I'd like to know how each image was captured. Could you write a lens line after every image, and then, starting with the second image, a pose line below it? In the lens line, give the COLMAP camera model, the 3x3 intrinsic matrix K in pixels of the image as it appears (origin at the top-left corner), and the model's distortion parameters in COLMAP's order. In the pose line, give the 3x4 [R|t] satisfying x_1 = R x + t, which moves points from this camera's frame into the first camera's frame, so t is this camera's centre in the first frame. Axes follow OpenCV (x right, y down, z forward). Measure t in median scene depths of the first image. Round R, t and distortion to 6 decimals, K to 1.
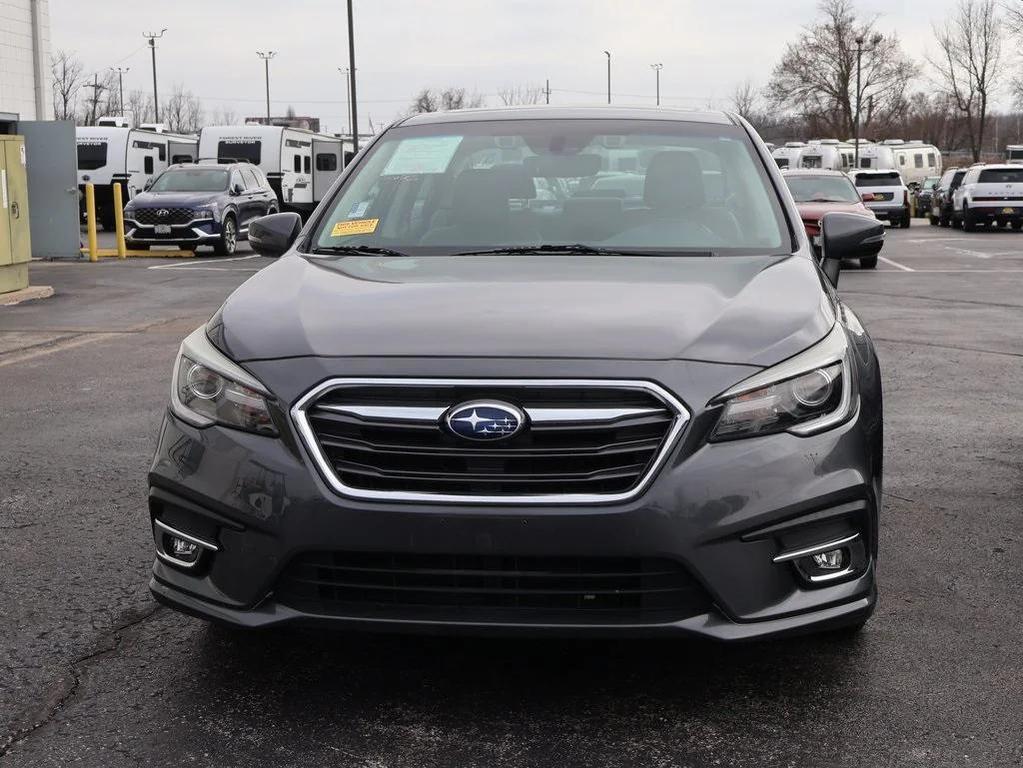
lens RADIAL K [[1783.7, 0, 515.6], [0, 1783.7, 325.1], [0, 0, 1]] dist [-0.001625, 0.120390]
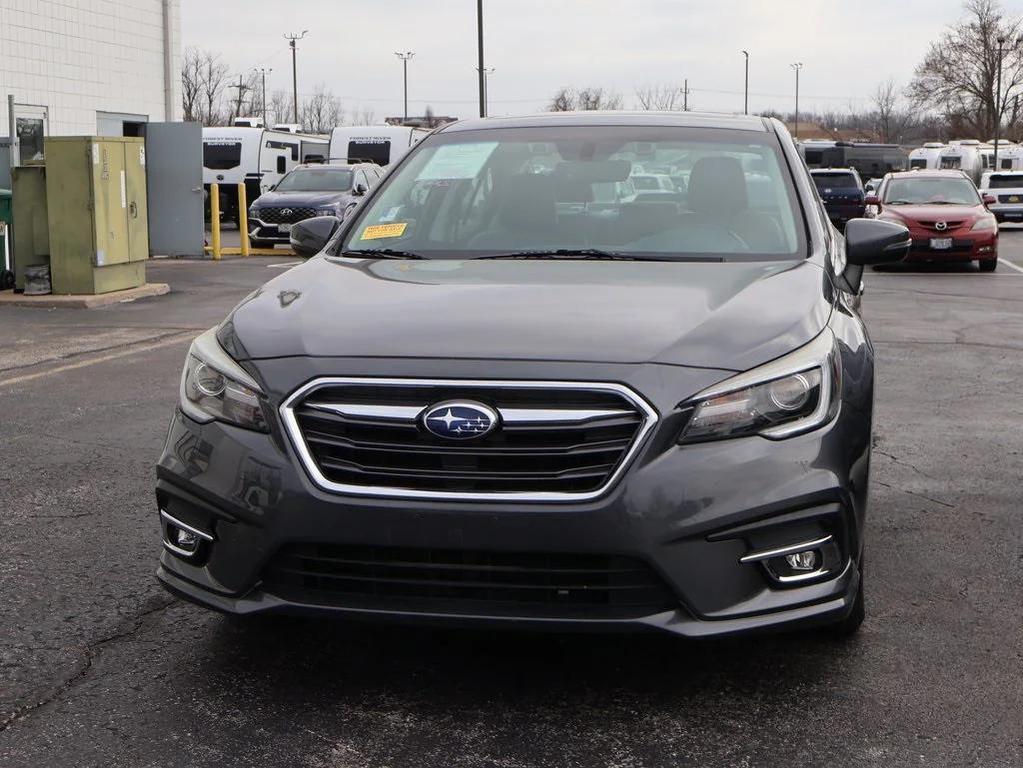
lens RADIAL K [[1804.0, 0, 551.9], [0, 1804.0, 320.4], [0, 0, 1]] dist [-0.028544, 0.258275]
pose [[0.996567, 0.008813, -0.082316, 0.097345], [-0.008974, 0.999958, -0.001591, -0.002434], [0.082299, 0.002324, 0.996605, -0.032280]]
